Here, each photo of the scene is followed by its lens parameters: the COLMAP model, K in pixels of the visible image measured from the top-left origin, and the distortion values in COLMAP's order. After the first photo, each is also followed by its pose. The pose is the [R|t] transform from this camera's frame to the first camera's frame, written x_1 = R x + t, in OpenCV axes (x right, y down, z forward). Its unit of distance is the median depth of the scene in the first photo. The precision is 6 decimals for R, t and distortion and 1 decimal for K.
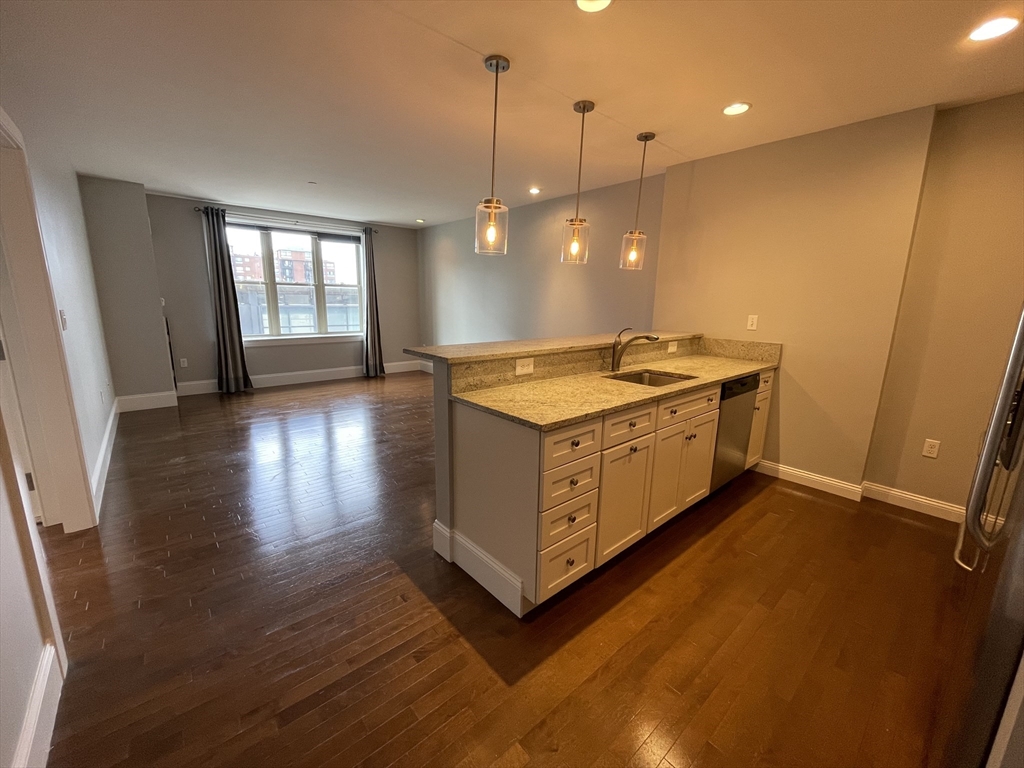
lens RADIAL K [[412.3, 0, 505.6], [0, 412.3, 383.5], [0, 0, 1]] dist [0.000564, 0.000072]
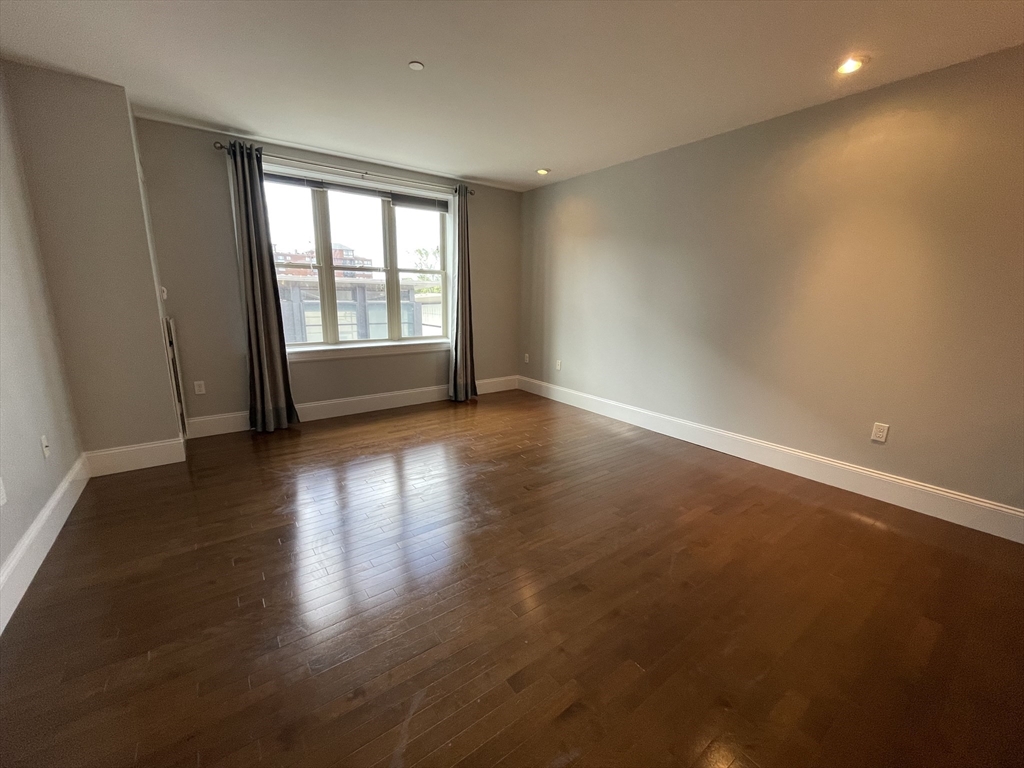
lens RADIAL K [[421.8, 0, 512.0], [0, 421.8, 384.0], [0, 0, 1]] dist [-0.000224, 0.000016]
pose [[0.997476, 0.010276, -0.070251, -0.225316], [-0.009931, 0.999937, 0.005249, -0.060126], [0.070300, -0.004539, 0.997516, 0.346315]]
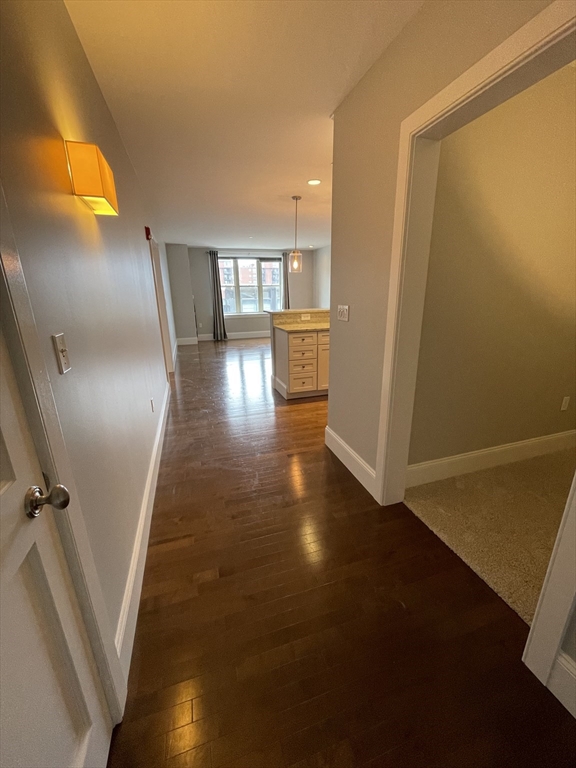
lens RADIAL K [[309.3, 0, 288.0], [0, 309.3, 384.0], [0, 0, 1]] dist [0.000564, 0.000072]
pose [[0.920973, 0.077619, -0.381816, 0.277873], [-0.043978, 0.994402, 0.096072, 0.075424], [0.387136, -0.071688, 0.919232, -0.327082]]
